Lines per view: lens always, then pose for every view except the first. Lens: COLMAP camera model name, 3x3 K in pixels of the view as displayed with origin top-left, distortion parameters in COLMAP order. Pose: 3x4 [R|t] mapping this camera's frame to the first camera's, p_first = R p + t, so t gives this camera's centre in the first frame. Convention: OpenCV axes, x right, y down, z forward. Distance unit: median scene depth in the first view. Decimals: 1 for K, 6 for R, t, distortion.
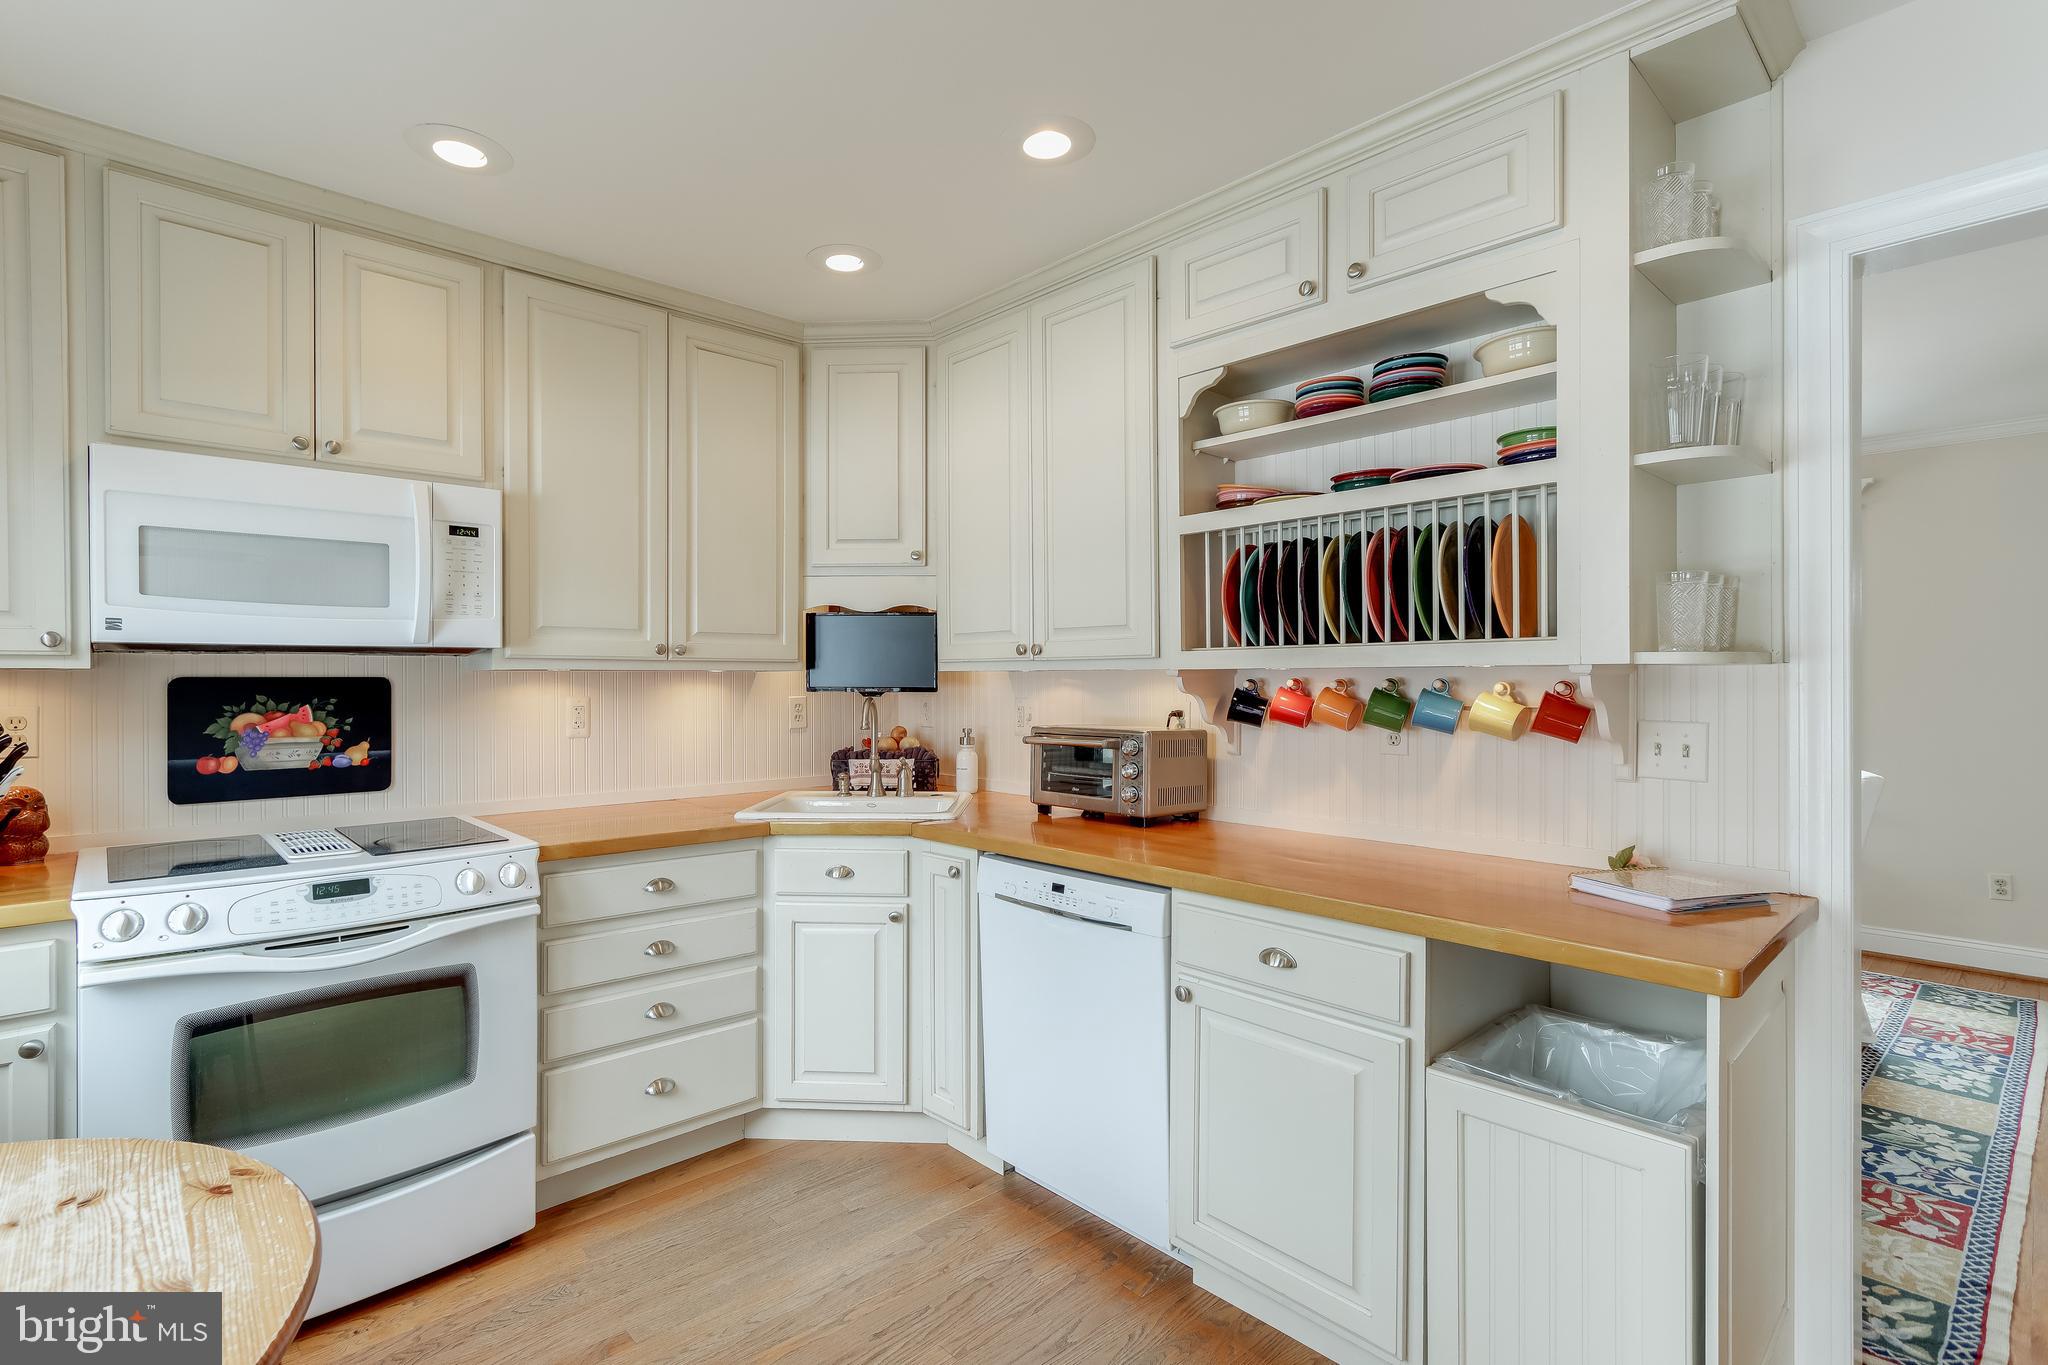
lens RADIAL K [[954.1, 0, 1024.0], [0, 954.1, 682.5], [0, 0, 1]] dist [0.001966, 0.000320]
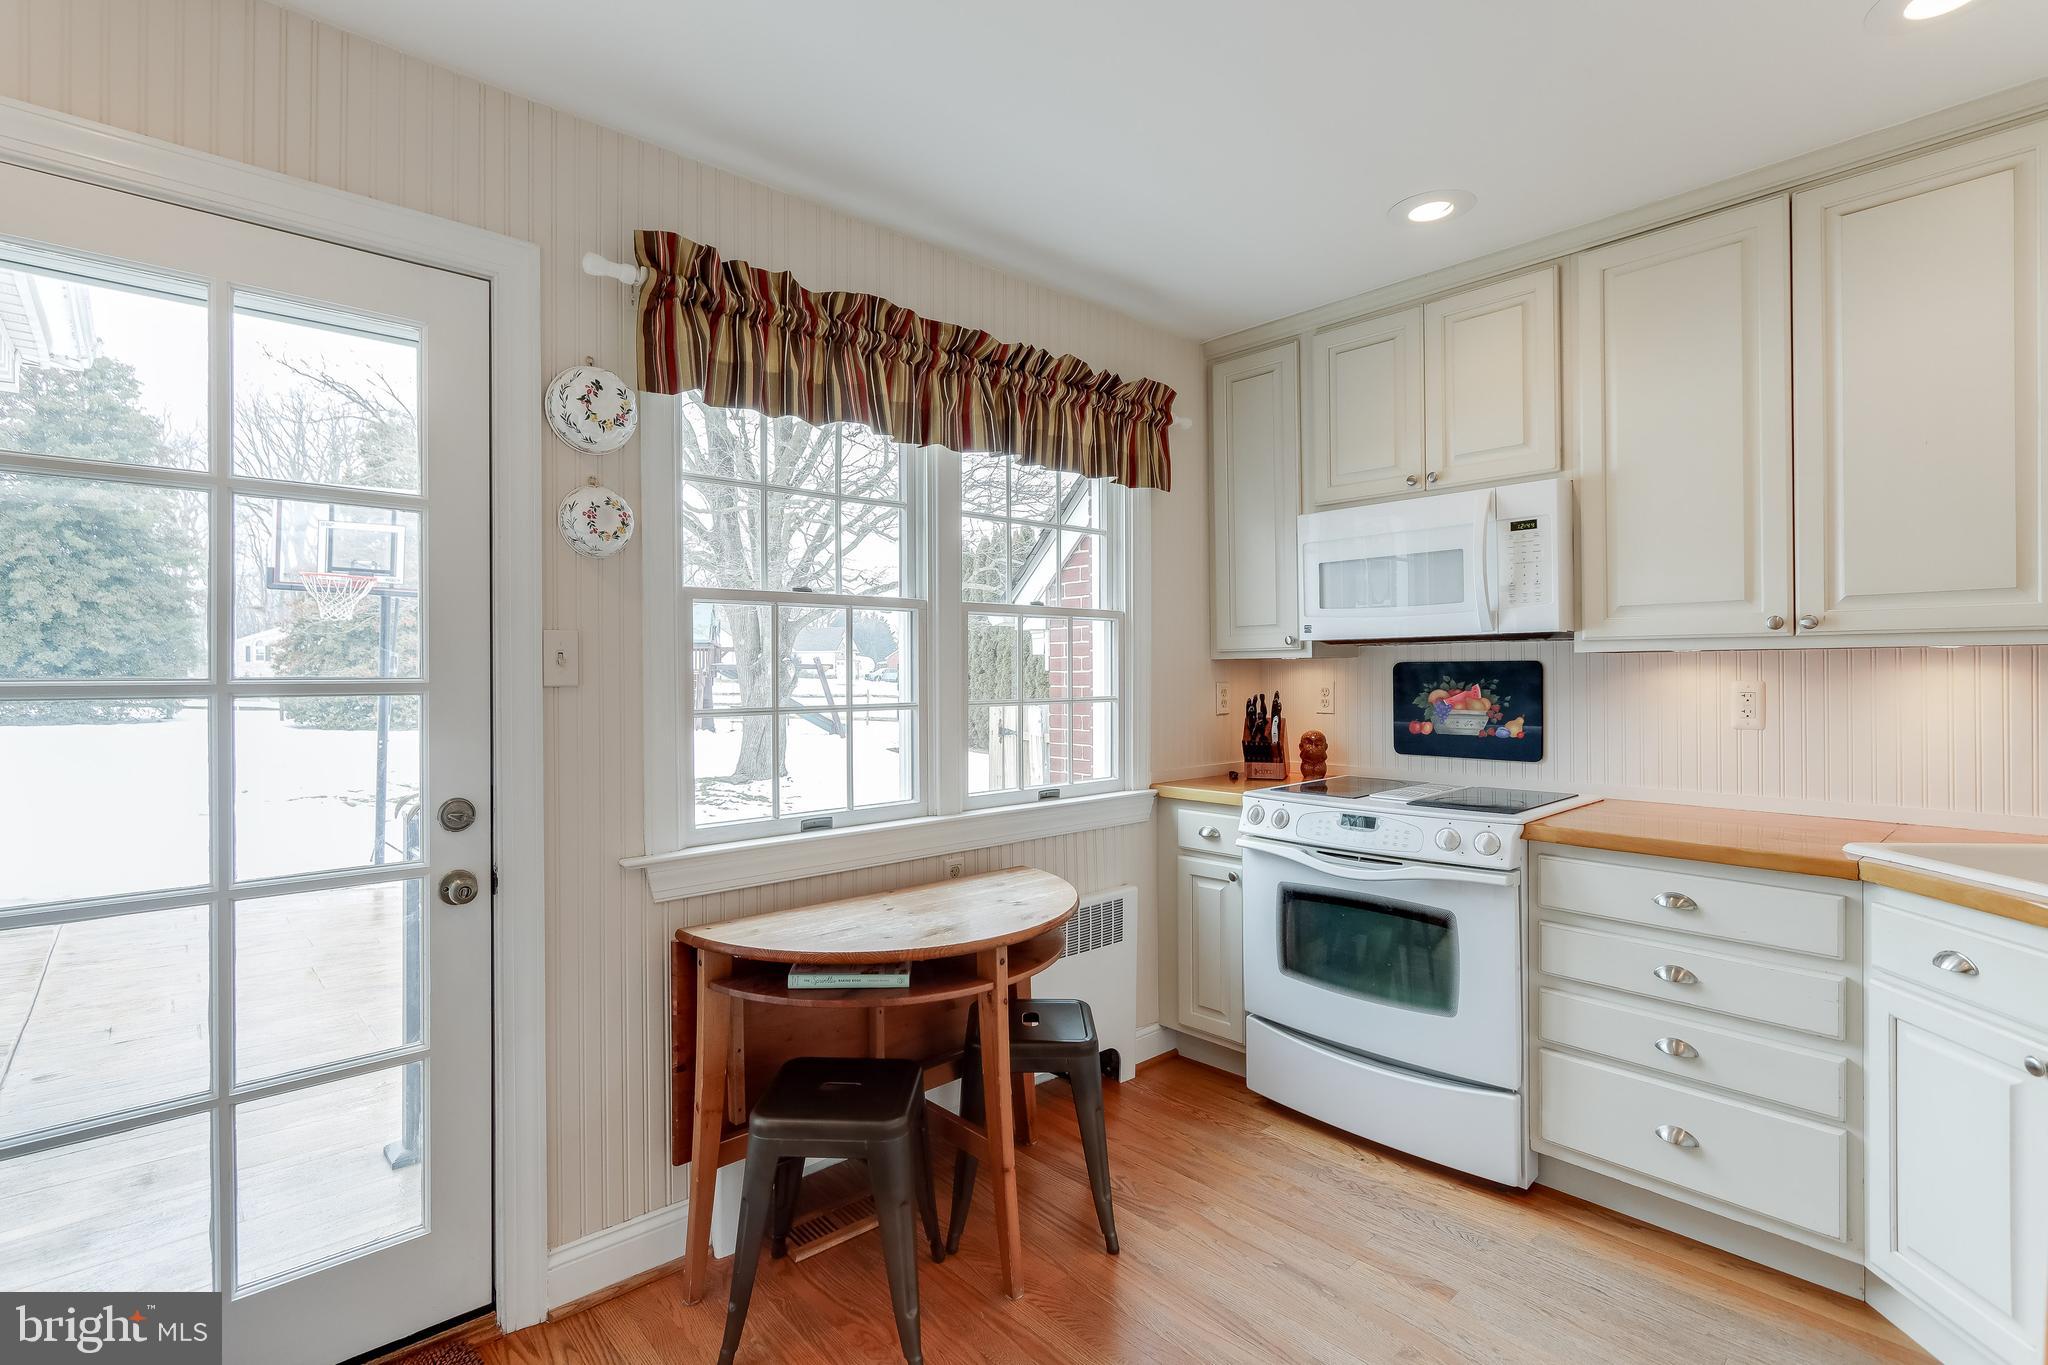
lens RADIAL K [[954.1, 0, 1024.0], [0, 954.1, 682.5], [0, 0, 1]] dist [0.001966, 0.000320]
pose [[-0.004758, 0.013061, -0.999903, 0.489614], [0.002731, 0.999911, 0.013048, 0.003651], [0.999985, -0.002669, -0.004793, 0.434853]]
